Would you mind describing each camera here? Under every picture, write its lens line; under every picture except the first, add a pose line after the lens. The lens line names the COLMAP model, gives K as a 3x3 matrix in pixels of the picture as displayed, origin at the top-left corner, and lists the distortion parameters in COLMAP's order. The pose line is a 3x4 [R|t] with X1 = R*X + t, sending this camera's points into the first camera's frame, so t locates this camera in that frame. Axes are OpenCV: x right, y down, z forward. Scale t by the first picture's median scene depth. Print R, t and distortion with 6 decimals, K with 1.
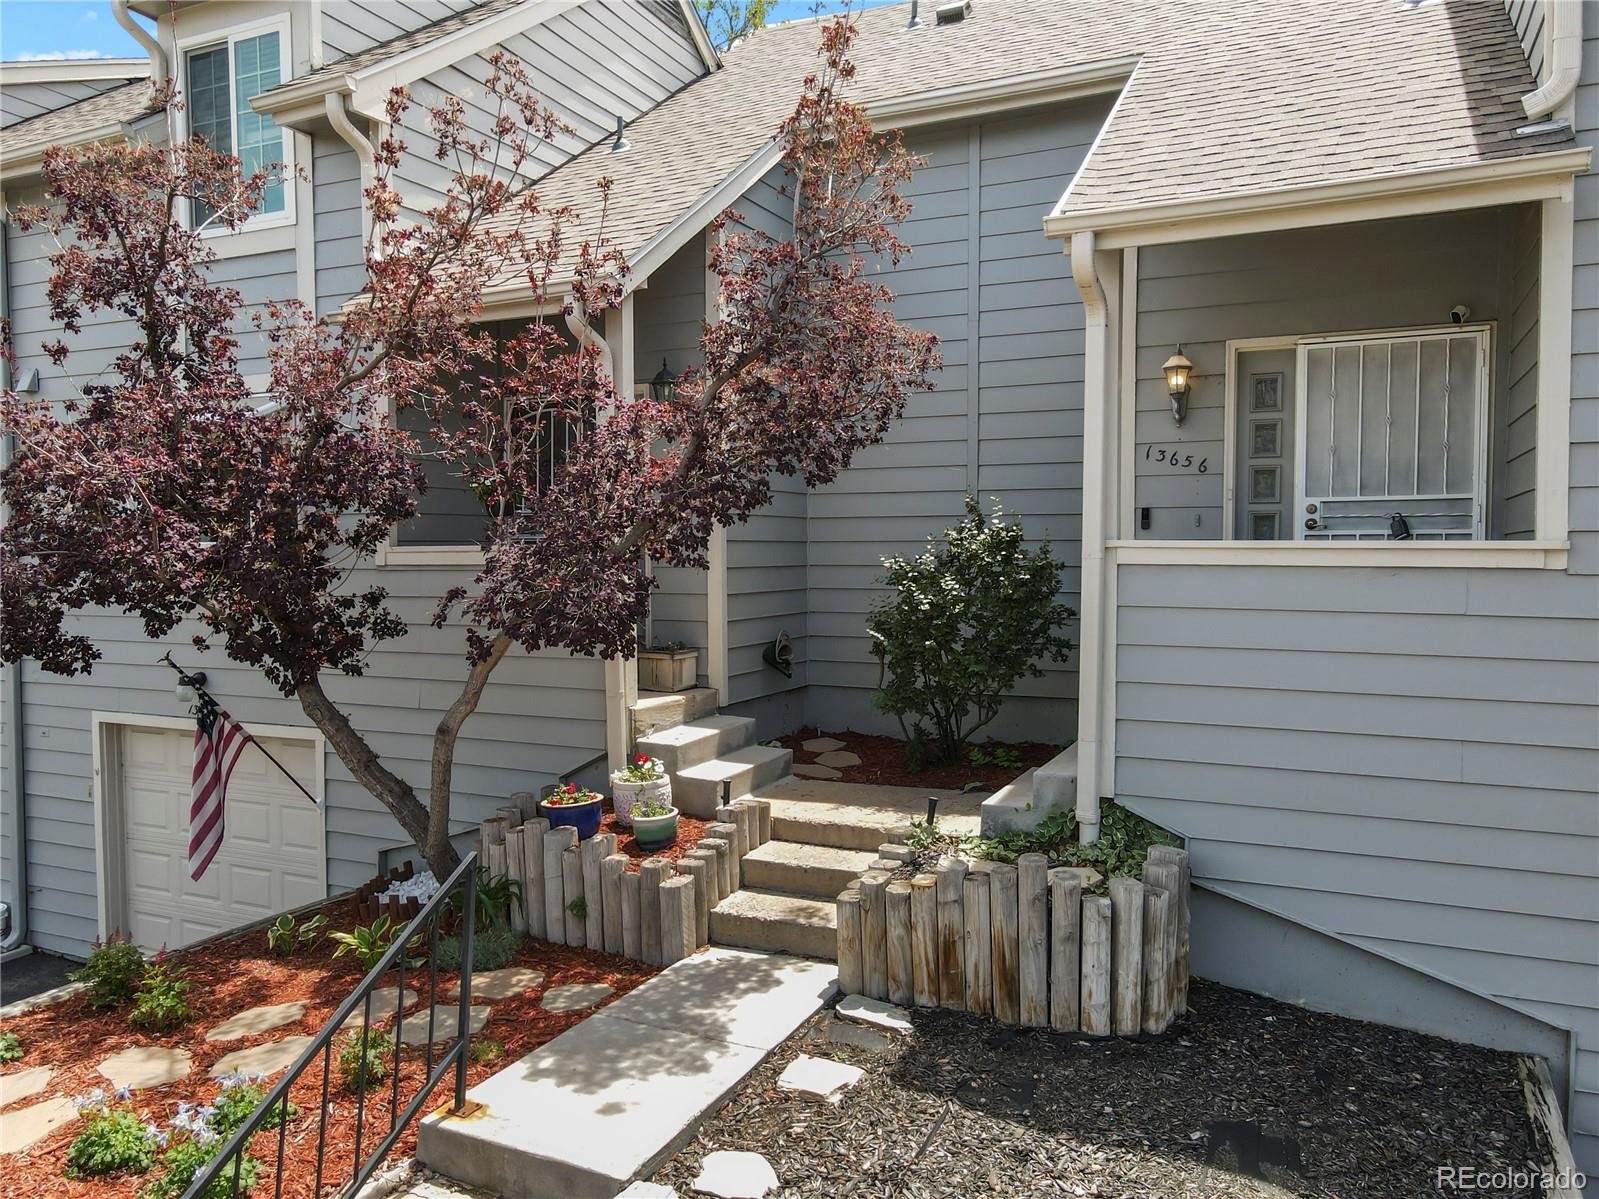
lens RADIAL K [[1152.3, 0, 799.5], [0, 1152.3, 599.5], [0, 0, 1]] dist [0.024958, -0.009437]
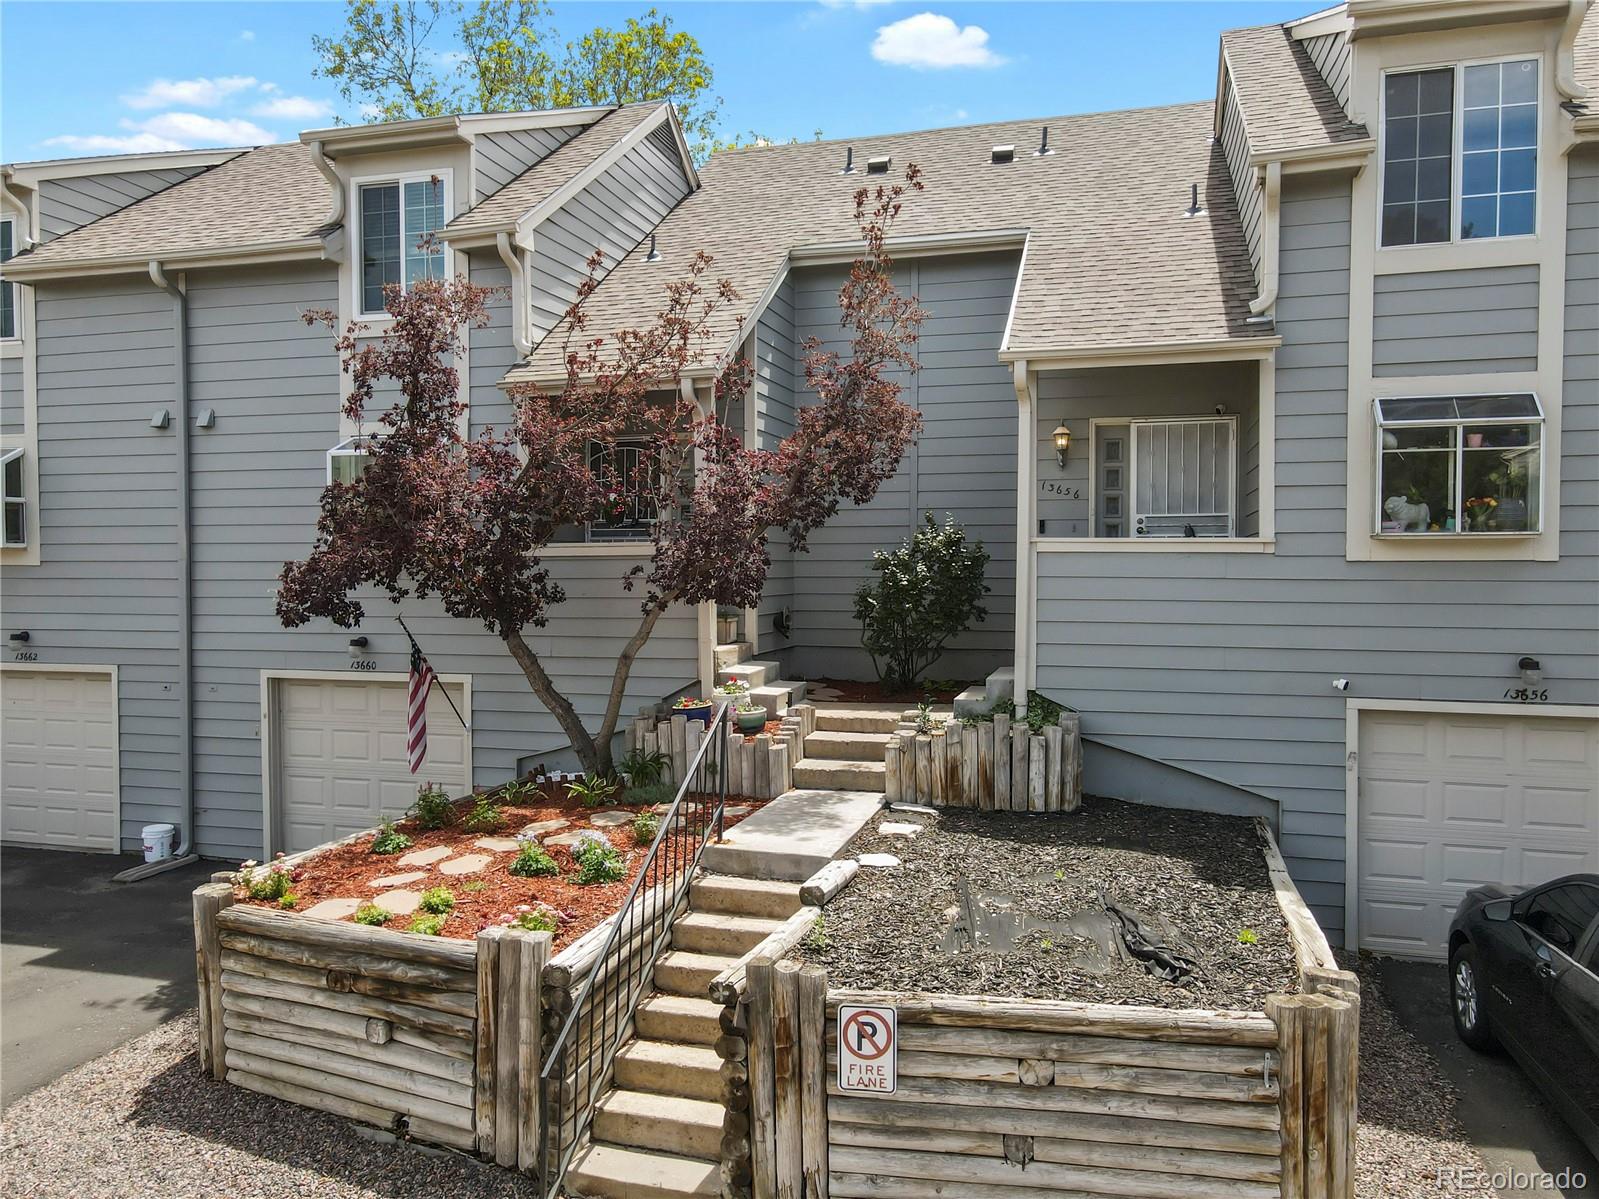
lens RADIAL K [[1139.3, 0, 799.5], [0, 1139.3, 599.5], [0, 0, 1]] dist [0.005592, 0.008905]
pose [[0.986805, -0.002933, 0.161886, -0.322010], [0.005449, 0.999871, -0.015101, 0.059312], [-0.161821, 0.015784, 0.986694, -0.563988]]
